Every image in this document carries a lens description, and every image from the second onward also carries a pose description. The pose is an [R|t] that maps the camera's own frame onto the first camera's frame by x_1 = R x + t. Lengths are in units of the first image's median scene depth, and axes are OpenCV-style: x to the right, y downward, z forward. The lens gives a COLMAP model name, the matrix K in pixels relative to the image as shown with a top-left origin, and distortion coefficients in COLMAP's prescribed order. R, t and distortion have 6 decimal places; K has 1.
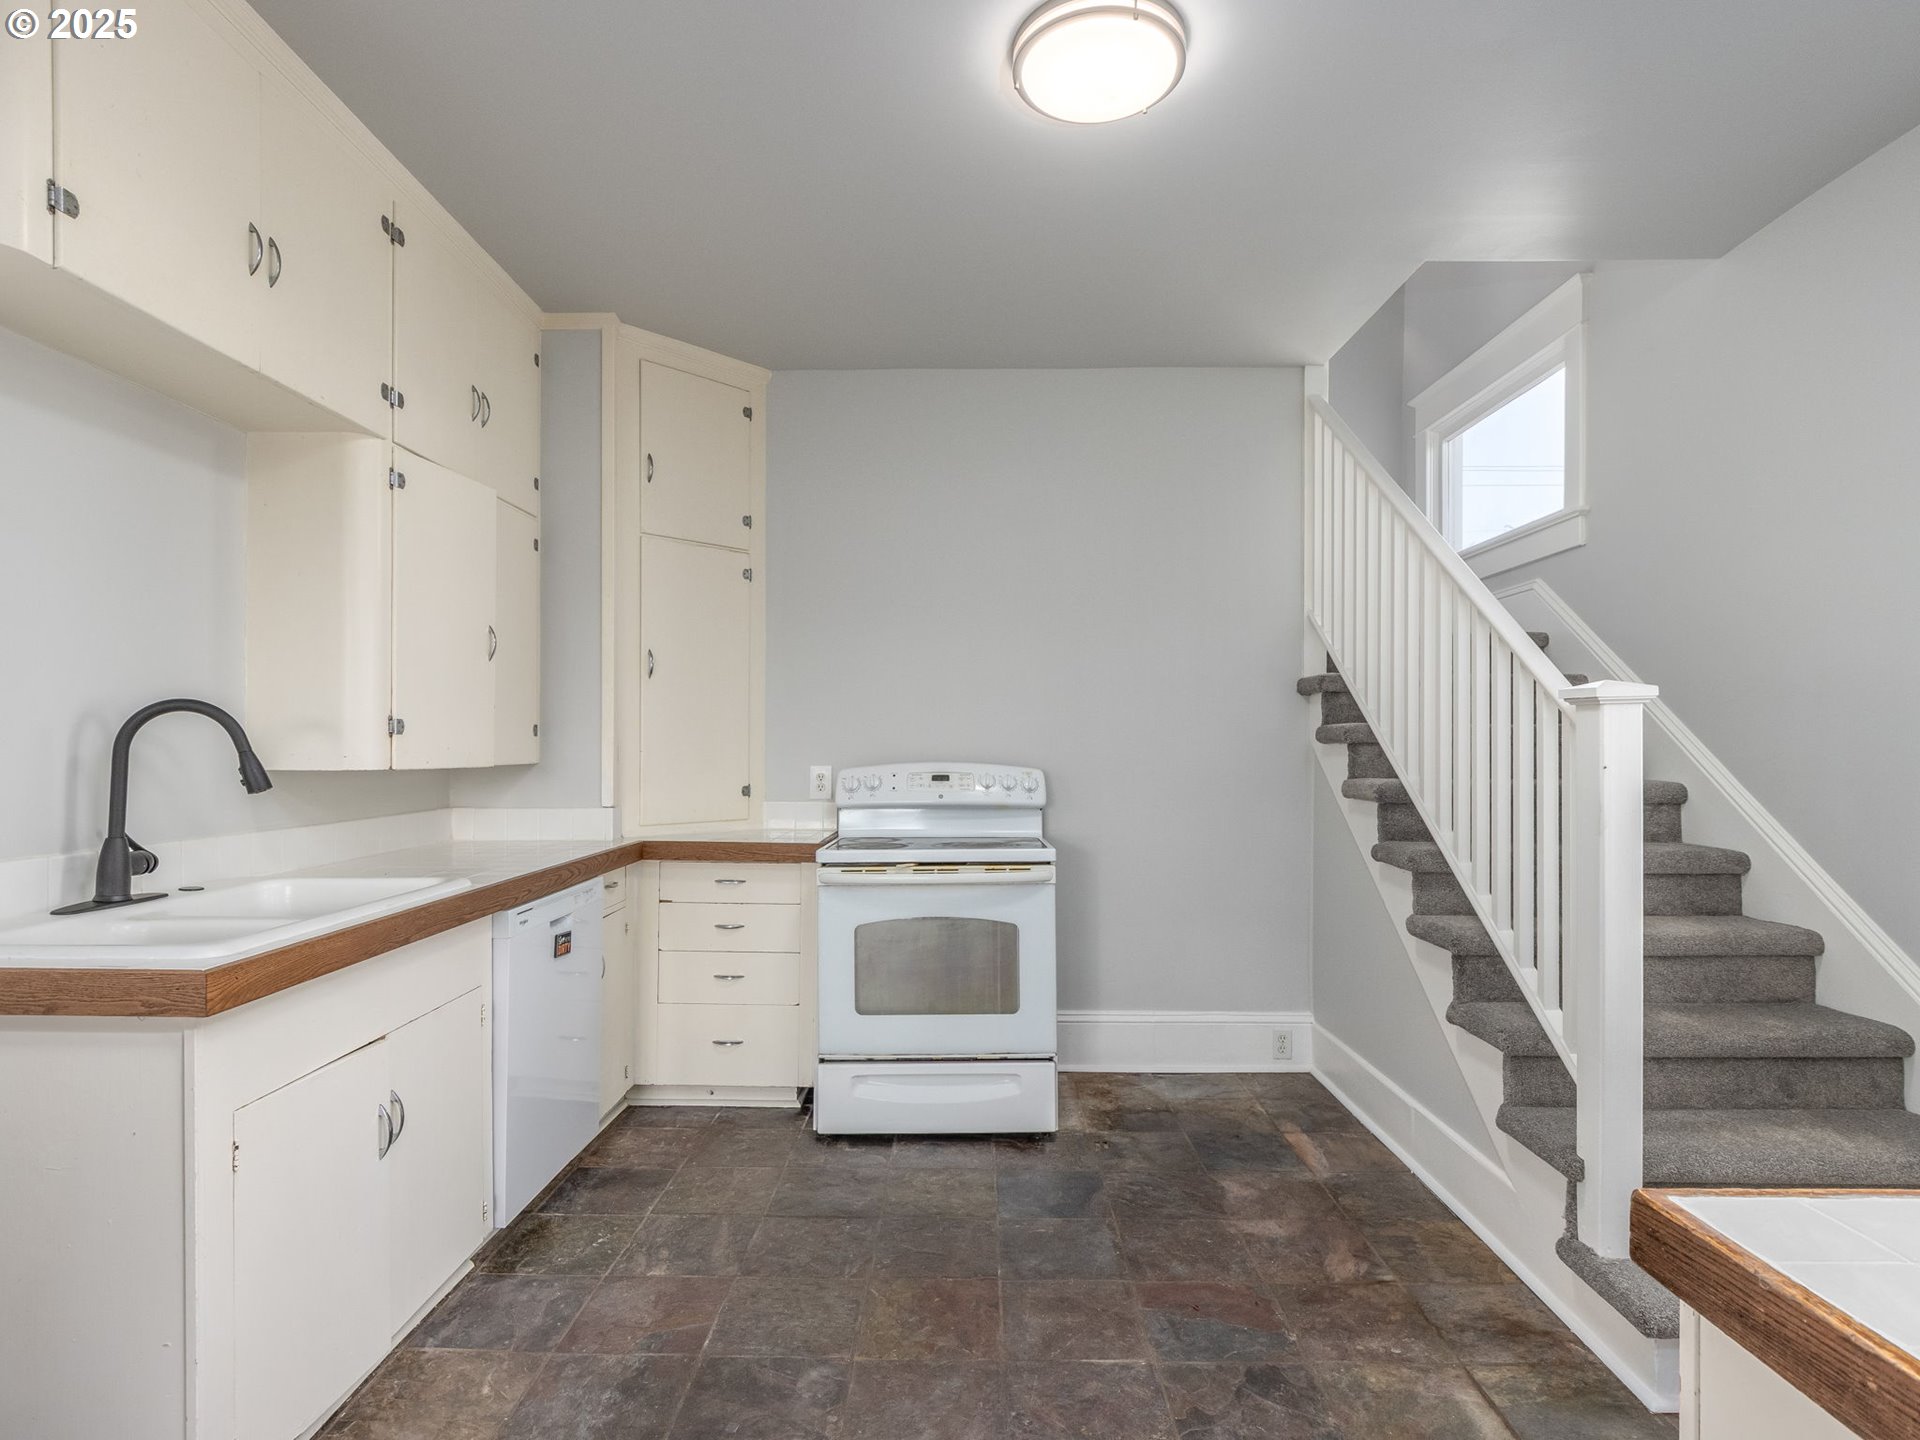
lens RADIAL K [[1033.2, 0, 973.0], [0, 1033.2, 745.5], [0, 0, 1]] dist [-0.000763, -0.002073]
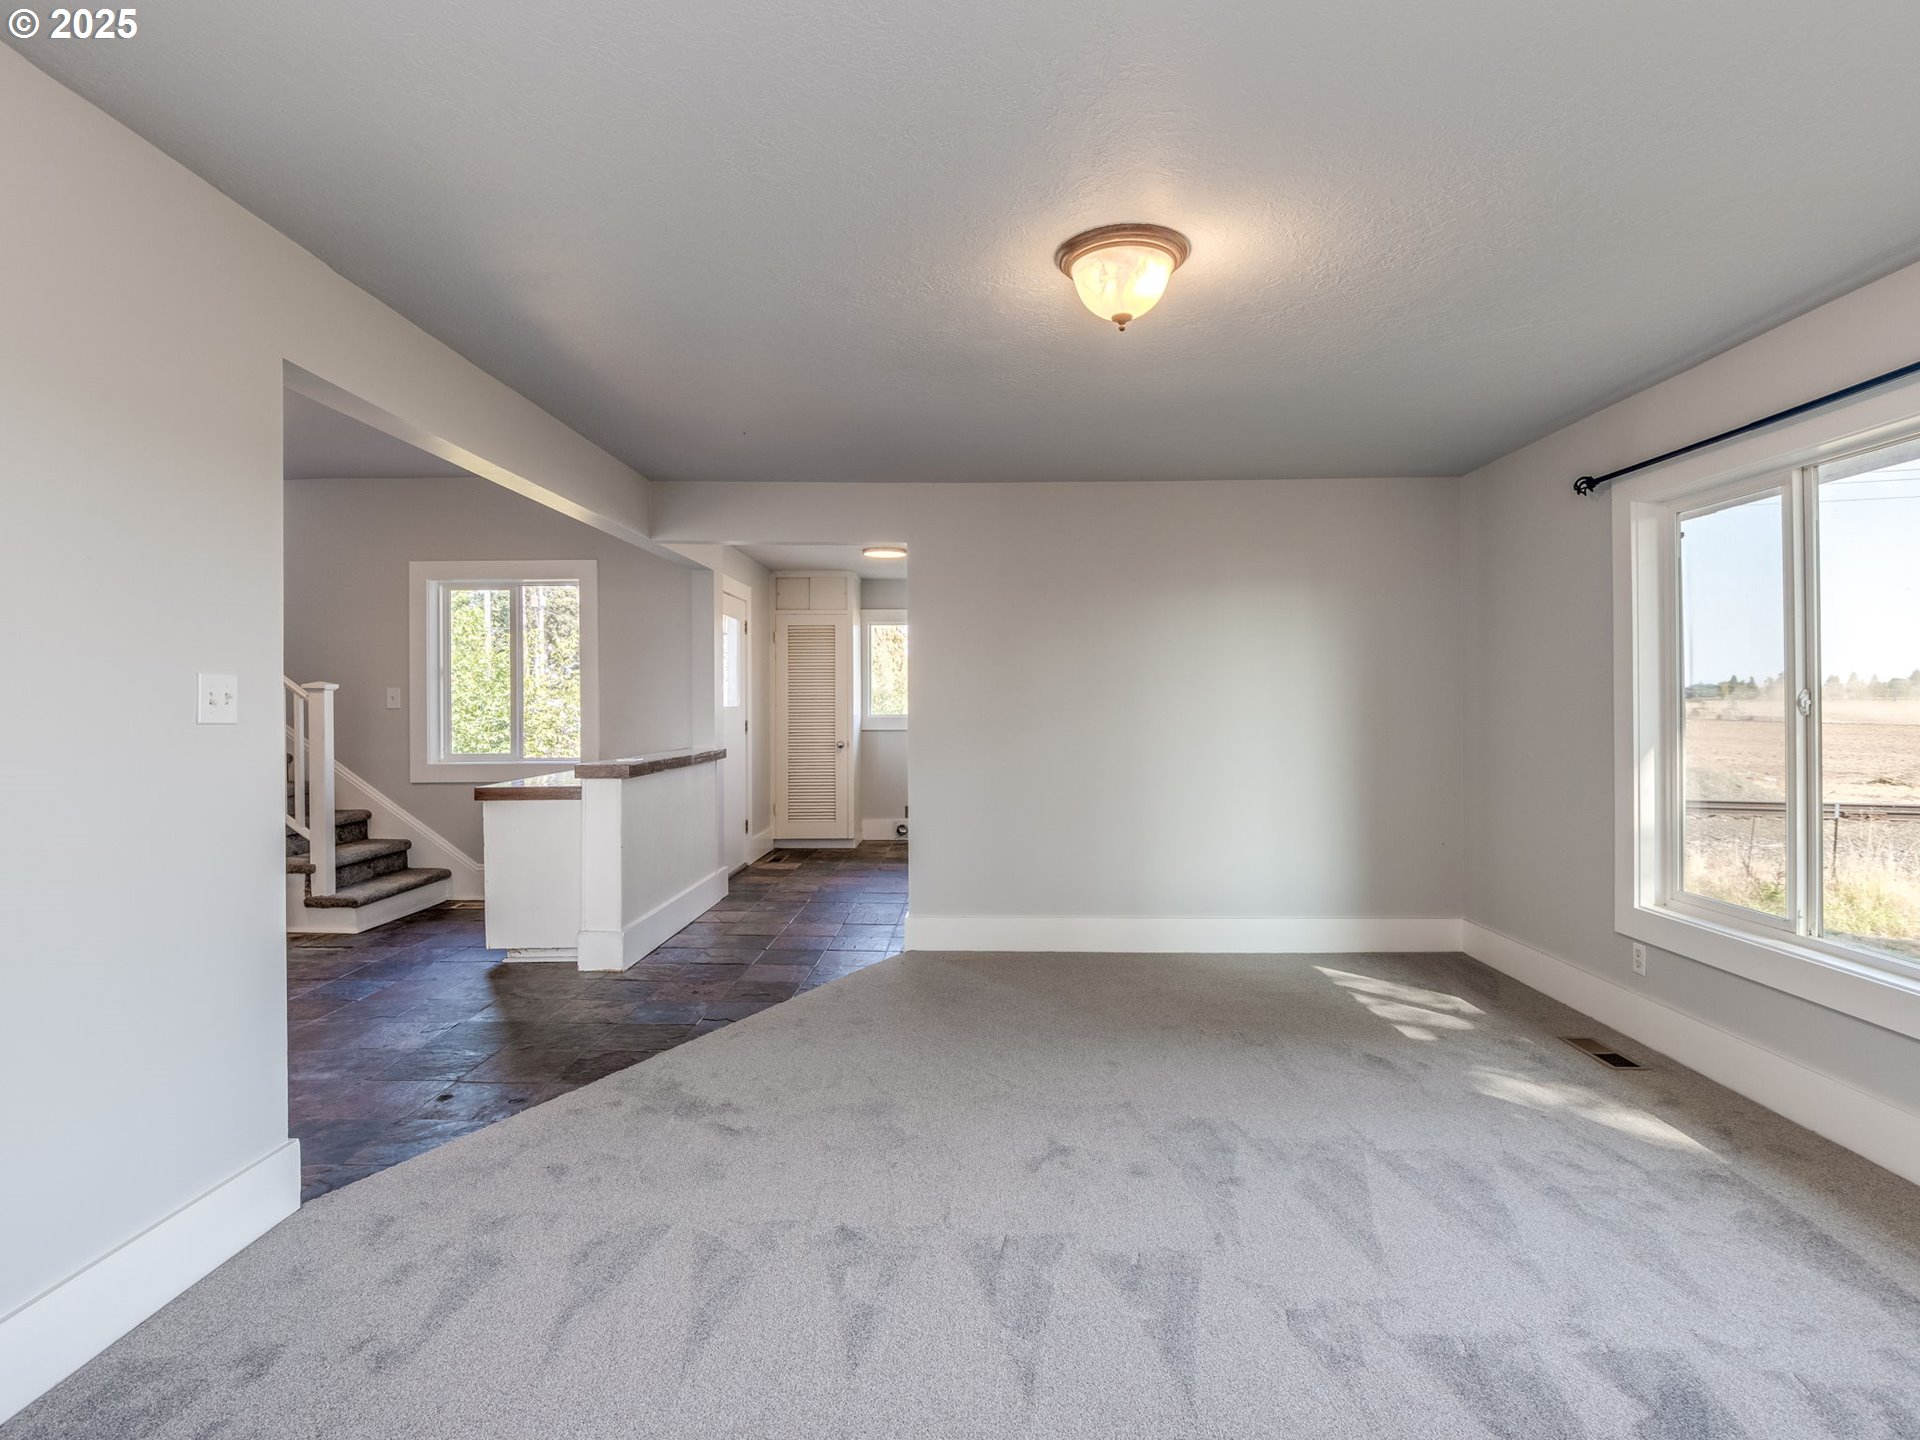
lens RADIAL K [[1042.4, 0, 957.3], [0, 1042.4, 716.0], [0, 0, 1]] dist [0.004389, 0.000033]
pose [[0.028804, -0.016913, 0.999442, -1.330386], [0.004409, 0.999849, 0.016793, -0.007316], [-0.999575, 0.003923, 0.028874, -0.468435]]
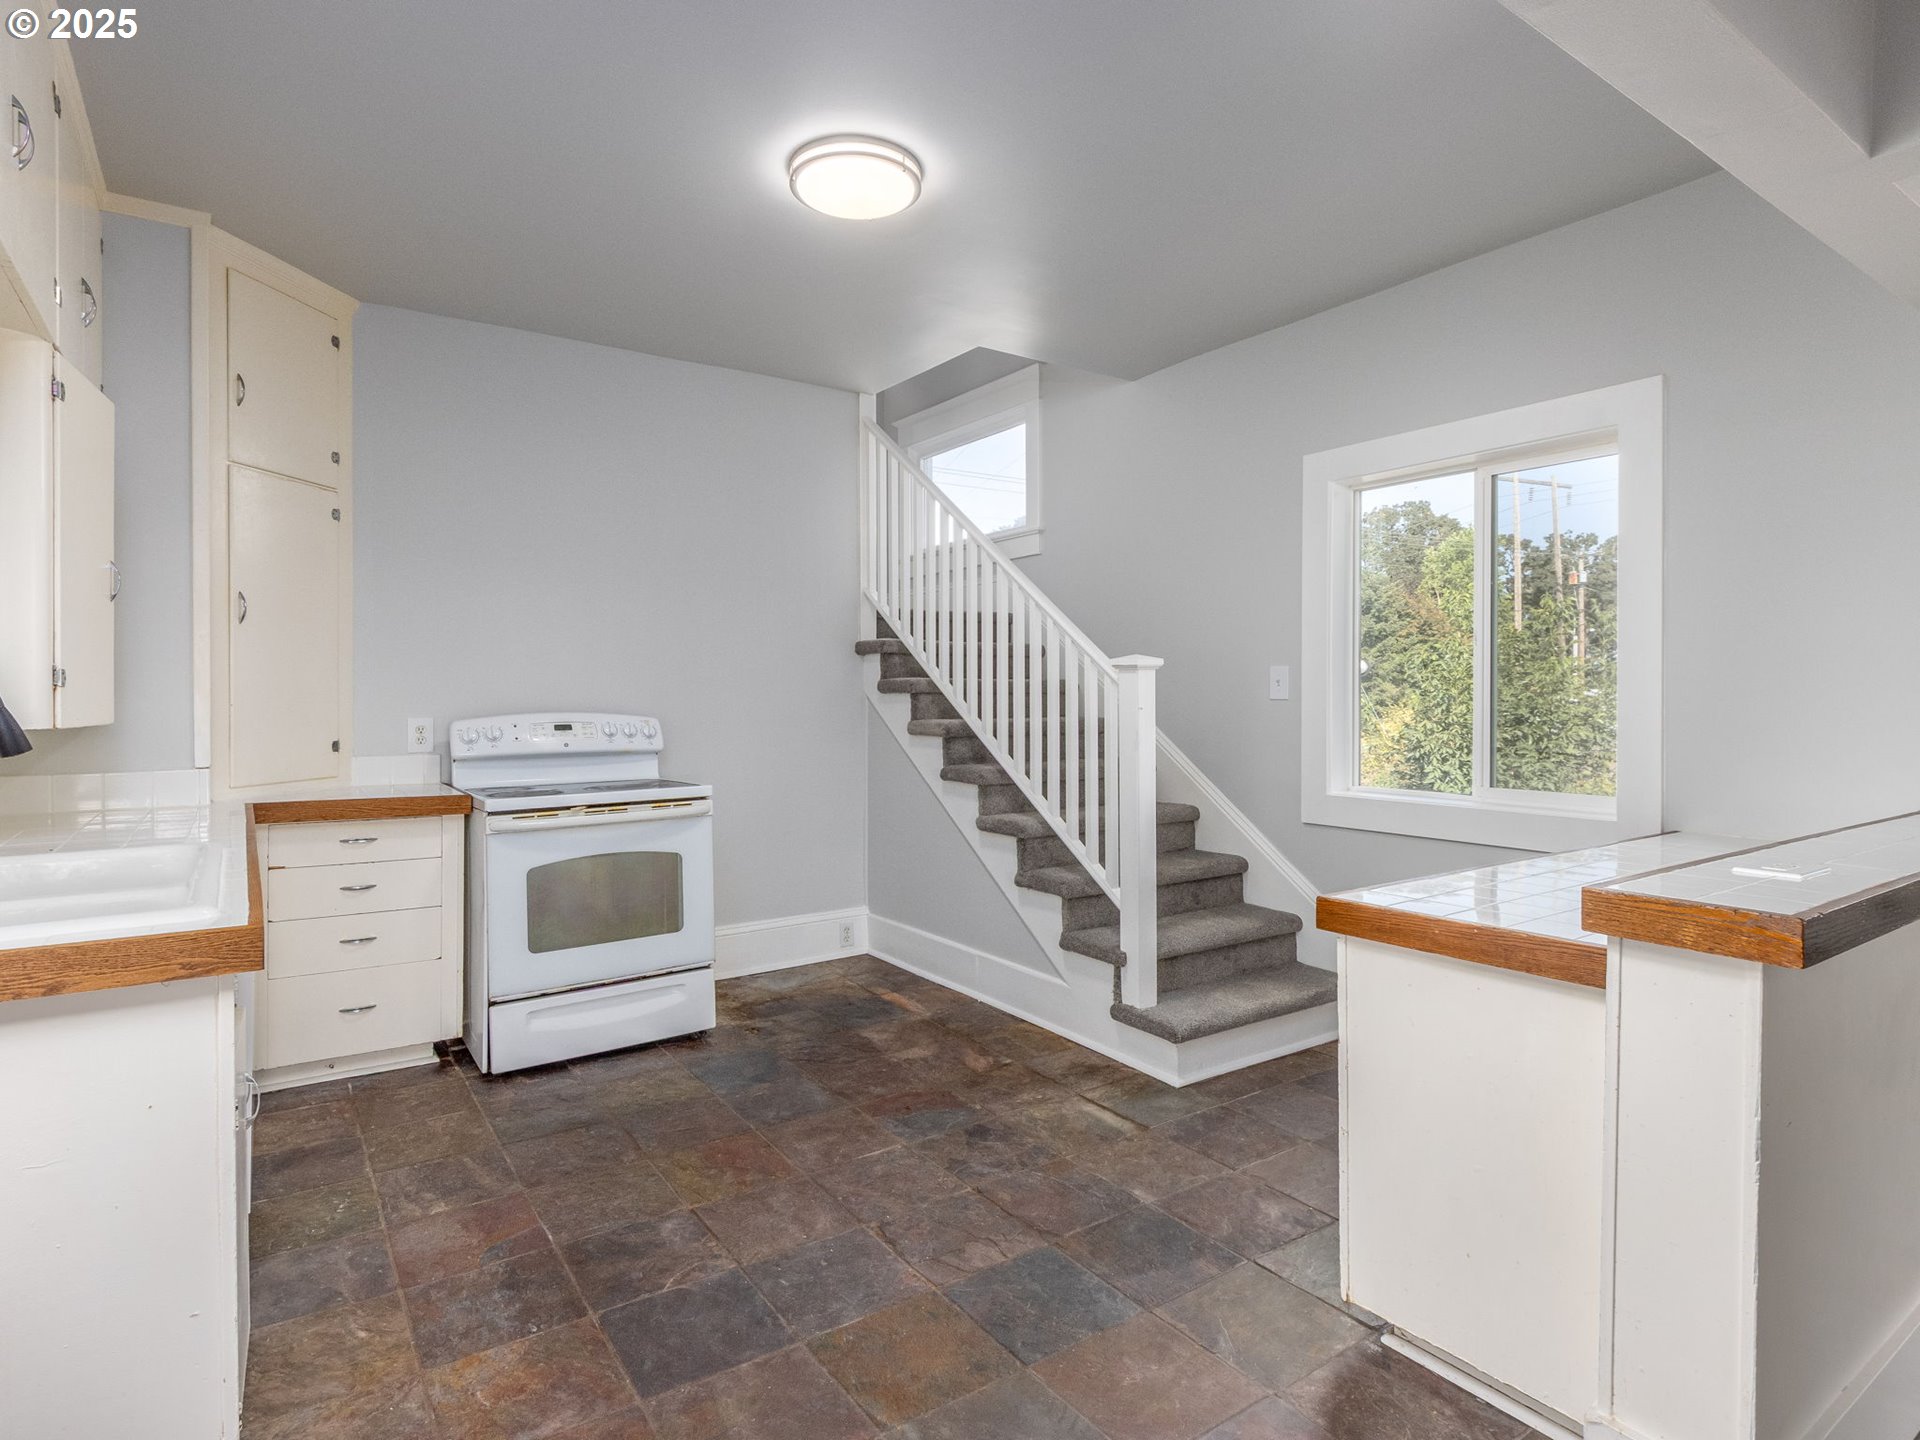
lens RADIAL K [[1008.0, 0, 959.6], [0, 1008.0, 706.8], [0, 0, 1]] dist [0.004461, -0.002182]
pose [[0.820596, -0.011319, 0.571396, -0.340795], [0.004470, 0.999900, 0.013389, -0.001886], [-0.571491, -0.008433, 0.820565, -0.089841]]
